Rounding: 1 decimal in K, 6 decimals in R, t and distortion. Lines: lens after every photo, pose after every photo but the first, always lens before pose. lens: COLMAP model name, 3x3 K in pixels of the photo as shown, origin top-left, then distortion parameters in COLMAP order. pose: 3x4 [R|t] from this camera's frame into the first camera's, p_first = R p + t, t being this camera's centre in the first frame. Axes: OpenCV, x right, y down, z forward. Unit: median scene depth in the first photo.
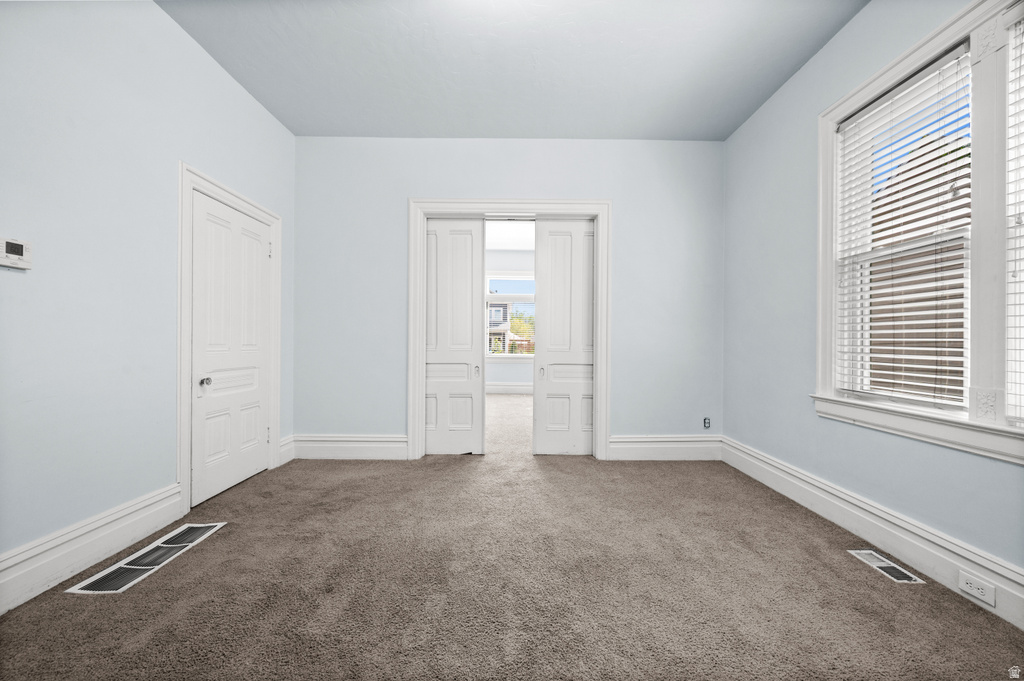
lens RADIAL K [[410.8, 0, 511.8], [0, 410.8, 345.9], [0, 0, 1]] dist [-0.000122, 0.000775]
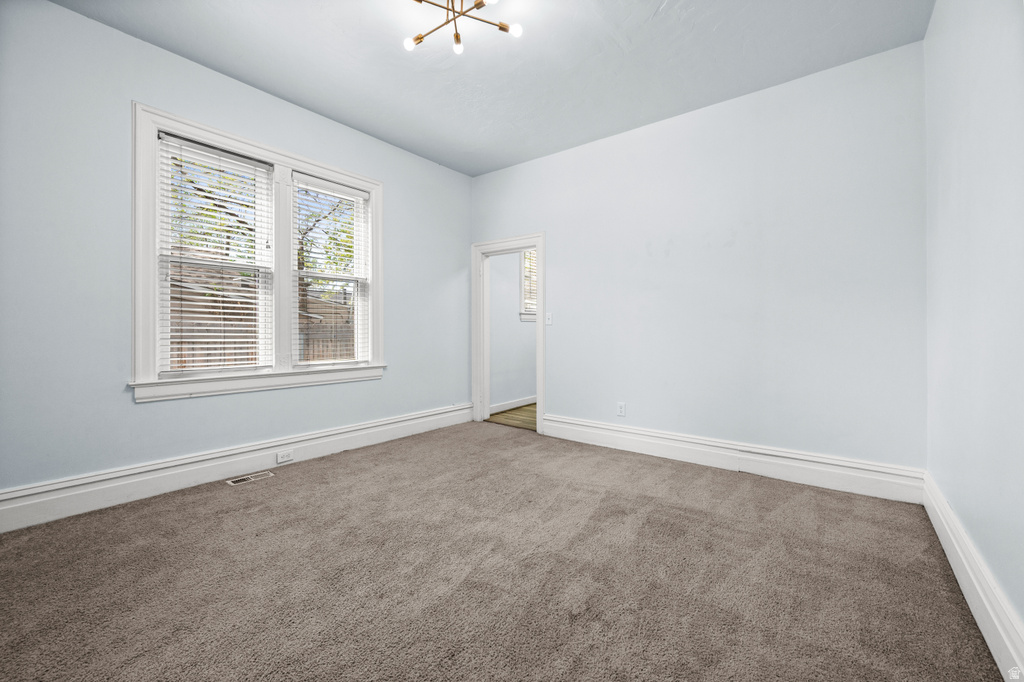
lens RADIAL K [[407.8, 0, 512.8], [0, 407.8, 330.1], [0, 0, 1]] dist [0.000343, 0.000119]
pose [[-0.783463, -0.005180, 0.621417, -0.726629], [-0.000508, 0.999970, 0.007696, -0.019492], [-0.621439, 0.005714, -0.783442, 1.473894]]
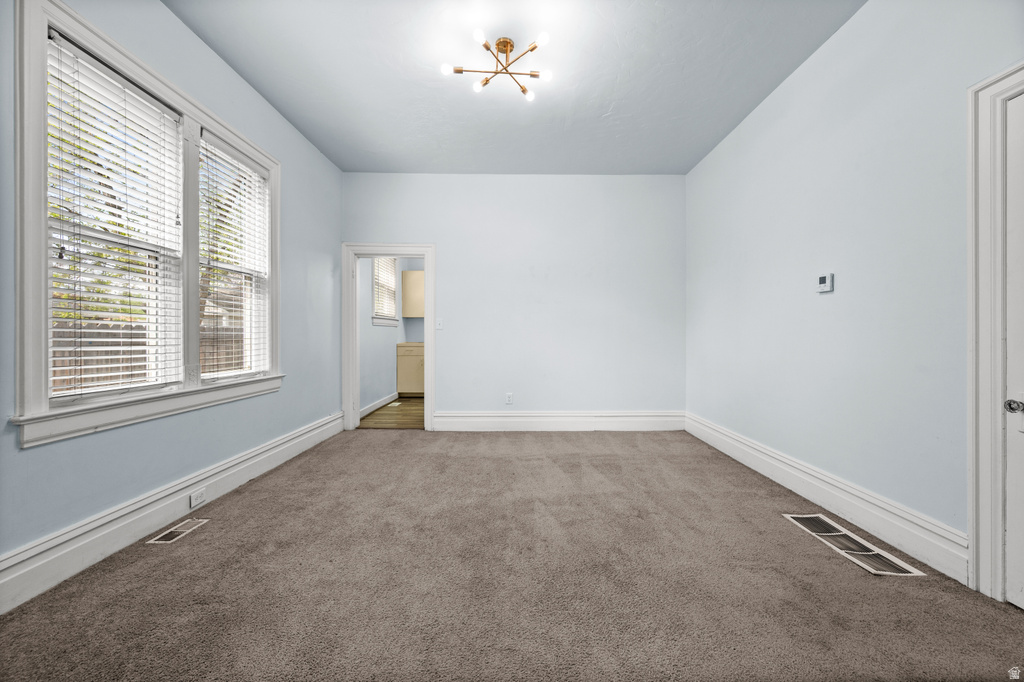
lens RADIAL K [[407.8, 0, 511.0], [0, 407.8, 337.1], [0, 0, 1]] dist [0.000343, 0.000119]
pose [[-0.999934, -0.007881, 0.008333, -0.015337], [-0.007770, 0.999881, 0.013295, -0.021251], [-0.008436, 0.013230, -0.999877, 1.981983]]
